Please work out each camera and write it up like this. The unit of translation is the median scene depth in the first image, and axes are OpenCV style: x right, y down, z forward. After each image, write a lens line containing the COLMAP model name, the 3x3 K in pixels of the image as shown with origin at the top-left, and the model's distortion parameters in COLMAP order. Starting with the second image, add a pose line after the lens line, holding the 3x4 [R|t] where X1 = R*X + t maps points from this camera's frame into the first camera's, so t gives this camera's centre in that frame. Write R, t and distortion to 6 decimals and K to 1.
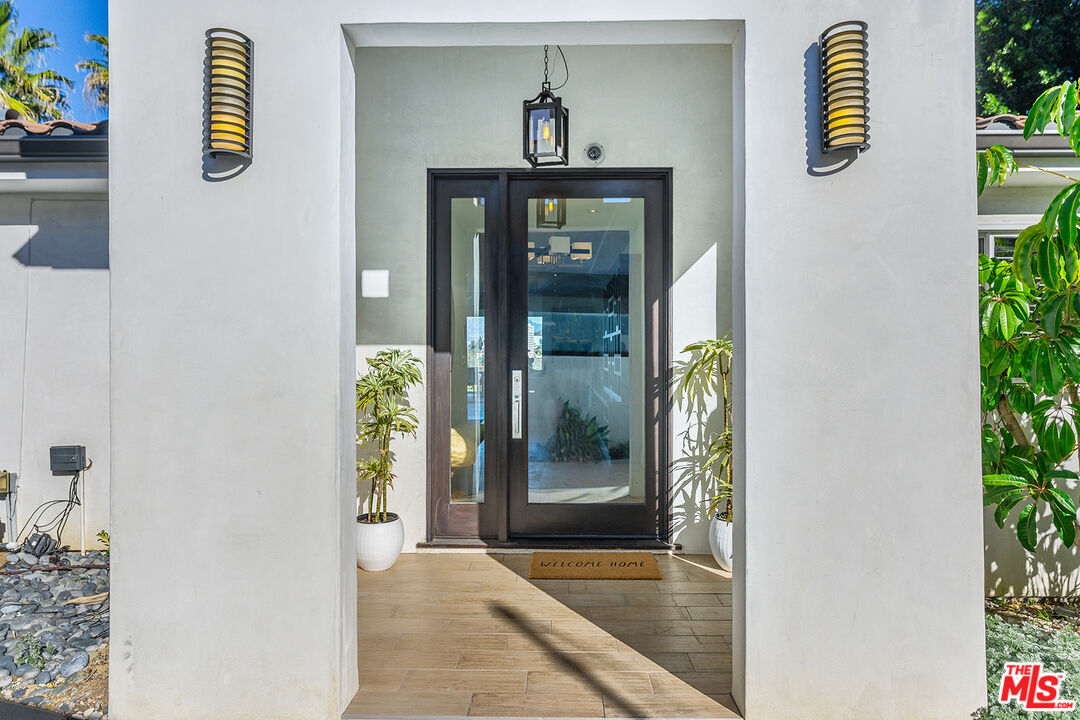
lens RADIAL K [[671.8, 0, 516.1], [0, 671.8, 358.7], [0, 0, 1]] dist [0.001624, 0.002050]
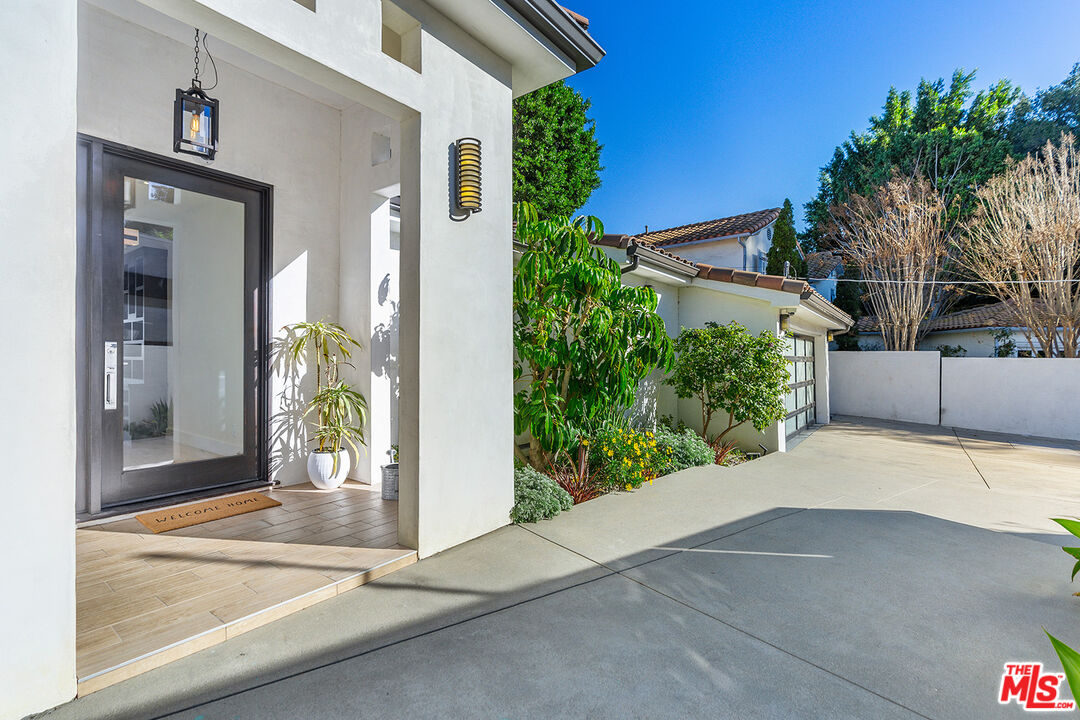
lens RADIAL K [[492.4, 0, 544.1], [0, 492.4, 356.4], [0, 0, 1]] dist [-0.000811, 0.000356]
pose [[0.590731, 0.002353, 0.806865, -0.215700], [-0.004405, 0.999990, 0.000309, 0.036832], [-0.806857, -0.003737, 0.590735, 0.034412]]
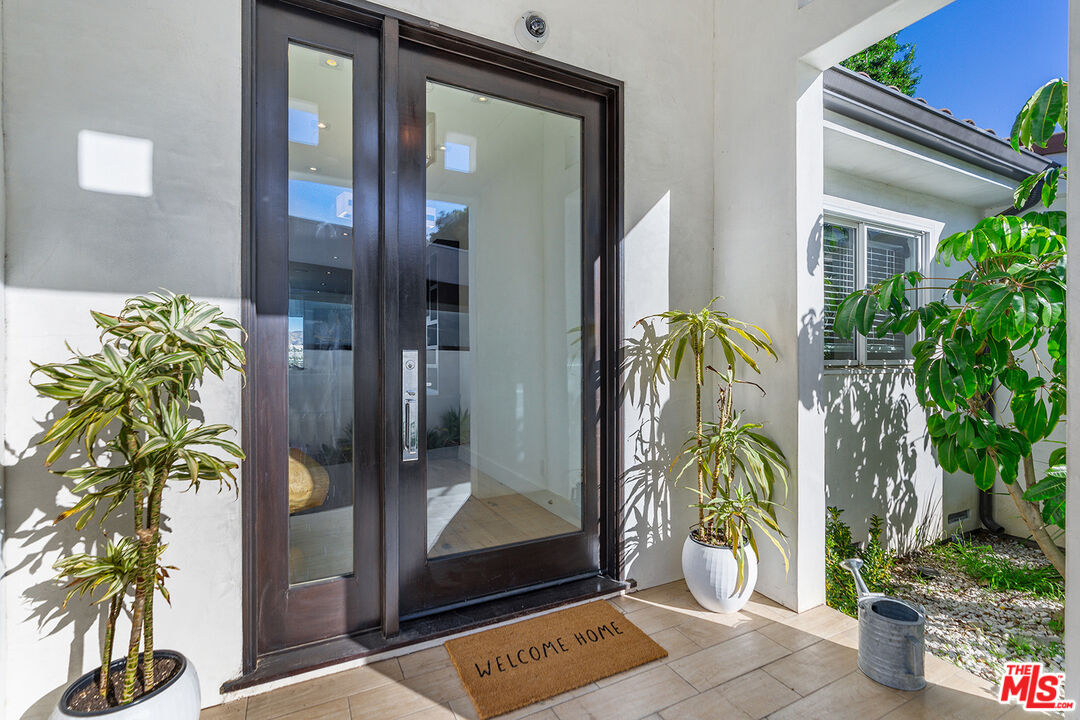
lens RADIAL K [[540.0, 0, 577.4], [0, 540.0, 360.6], [0, 0, 1]] dist [-0.004429, 0.000681]
pose [[0.865065, -0.003132, 0.501651, -0.117092], [-0.000693, 0.999972, 0.007439, 0.023661], [-0.501660, -0.006783, 0.865038, 0.502639]]
